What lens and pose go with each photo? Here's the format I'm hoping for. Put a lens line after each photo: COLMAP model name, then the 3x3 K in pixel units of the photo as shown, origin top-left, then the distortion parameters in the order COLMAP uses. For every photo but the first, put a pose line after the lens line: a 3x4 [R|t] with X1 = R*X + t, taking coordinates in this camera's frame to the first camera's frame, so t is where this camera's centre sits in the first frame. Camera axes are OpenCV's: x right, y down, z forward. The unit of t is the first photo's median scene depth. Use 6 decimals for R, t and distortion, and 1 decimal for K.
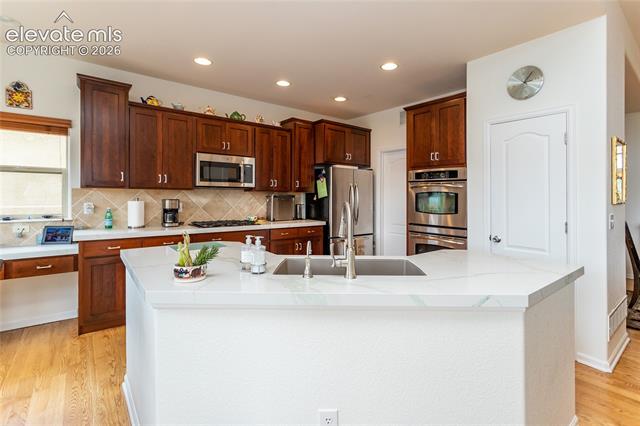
lens RADIAL K [[303.5, 0, 324.3], [0, 303.5, 206.5], [0, 0, 1]] dist [-0.005318, 0.002050]
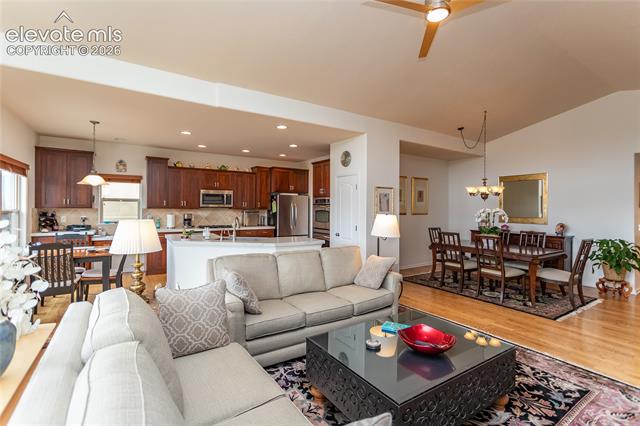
lens RADIAL K [[303.5, 0, 313.7], [0, 303.5, 213.6], [0, 0, 1]] dist [-0.005318, 0.002050]
pose [[0.993724, 0.002646, -0.111829, 0.504007], [-0.004323, 0.999882, -0.014758, 0.000987], [0.111777, 0.015149, 0.993618, -0.824185]]
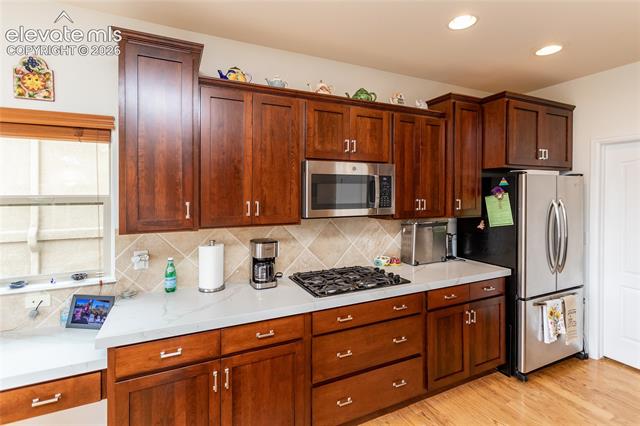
lens RADIAL K [[303.5, 0, 318.3], [0, 303.5, 196.6], [0, 0, 1]] dist [-0.005318, 0.002050]
pose [[0.973480, -0.013275, -0.228388, -0.266798], [0.007632, 0.999644, -0.025573, -0.093523], [0.228646, 0.023152, 0.973234, 0.446219]]
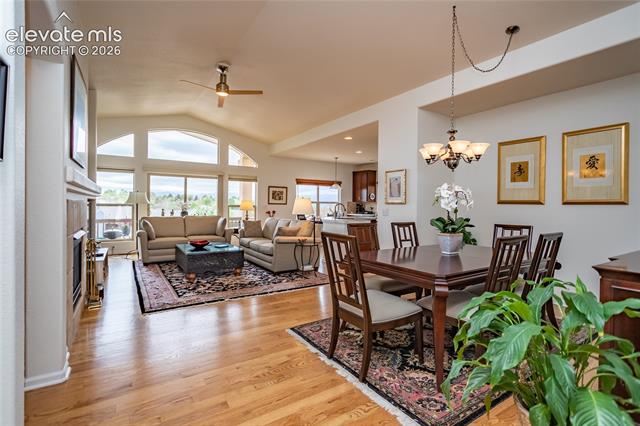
lens RADIAL K [[303.5, 0, 320.3], [0, 303.5, 208.7], [0, 0, 1]] dist [-0.005318, 0.002050]
pose [[-0.096746, -0.000626, -0.995309, 2.048835], [-0.049815, 0.998750, 0.004214, 0.030259], [0.994062, 0.049989, -0.096657, 0.490564]]
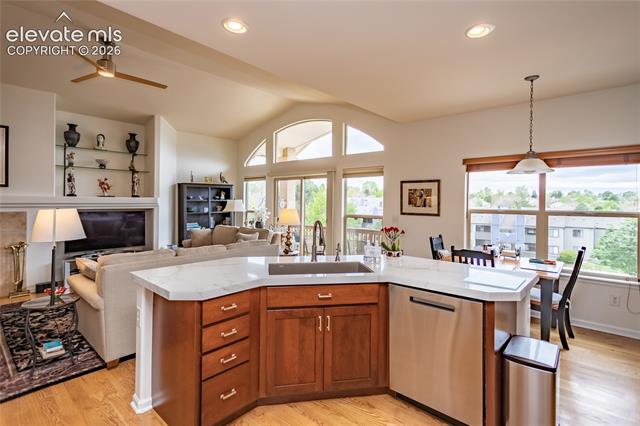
lens RADIAL K [[303.5, 0, 326.6], [0, 303.5, 204.6], [0, 0, 1]] dist [-0.005318, 0.002050]
pose [[-0.981821, -0.019392, -0.188817, 0.144921], [-0.027346, 0.998841, 0.039614, -0.065889], [0.187830, 0.044057, -0.981213, 1.096515]]
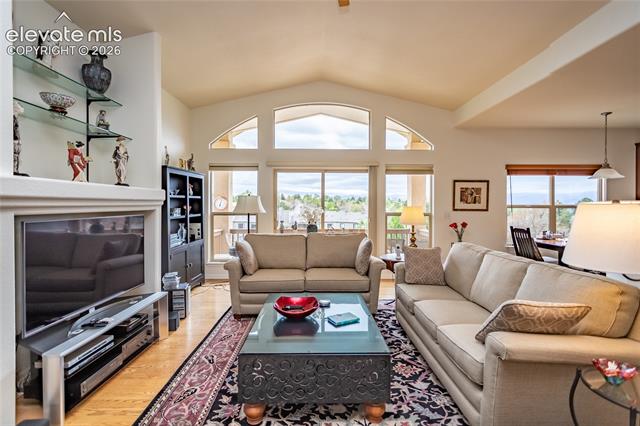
lens RADIAL K [[303.5, 0, 319.3], [0, 303.5, 208.2], [0, 0, 1]] dist [-0.005318, 0.002050]
pose [[-0.618434, -0.005126, -0.785820, 1.138468], [-0.037963, 0.999006, 0.023359, 0.002191], [0.784919, 0.044278, -0.618014, 0.213226]]
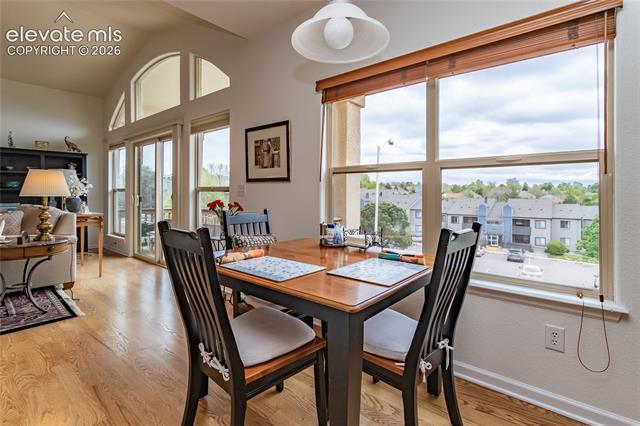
lens RADIAL K [[303.5, 0, 323.8], [0, 303.5, 199.5], [0, 0, 1]] dist [-0.005318, 0.002050]
pose [[-0.978881, -0.016297, -0.203778, -0.489738], [-0.026426, 0.998541, 0.047086, 0.028171], [0.202713, 0.051477, -0.977884, 0.711905]]
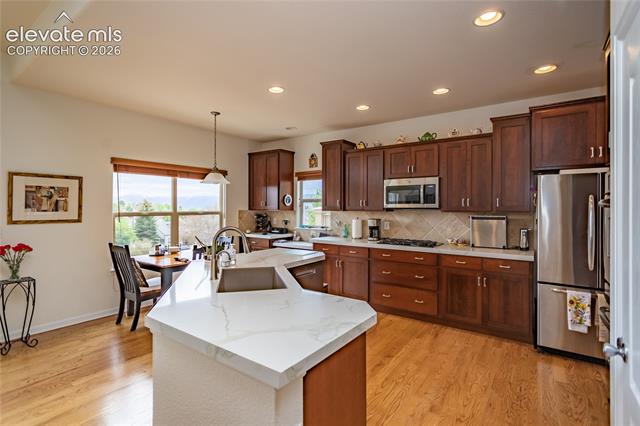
lens RADIAL K [[303.5, 0, 319.0], [0, 303.5, 209.3], [0, 0, 1]] dist [-0.005318, 0.002050]
pose [[0.270036, -0.004560, -0.962840, 0.643383], [-0.034317, 0.999308, -0.014357, -0.036365], [0.962239, 0.036919, 0.269692, 0.438034]]
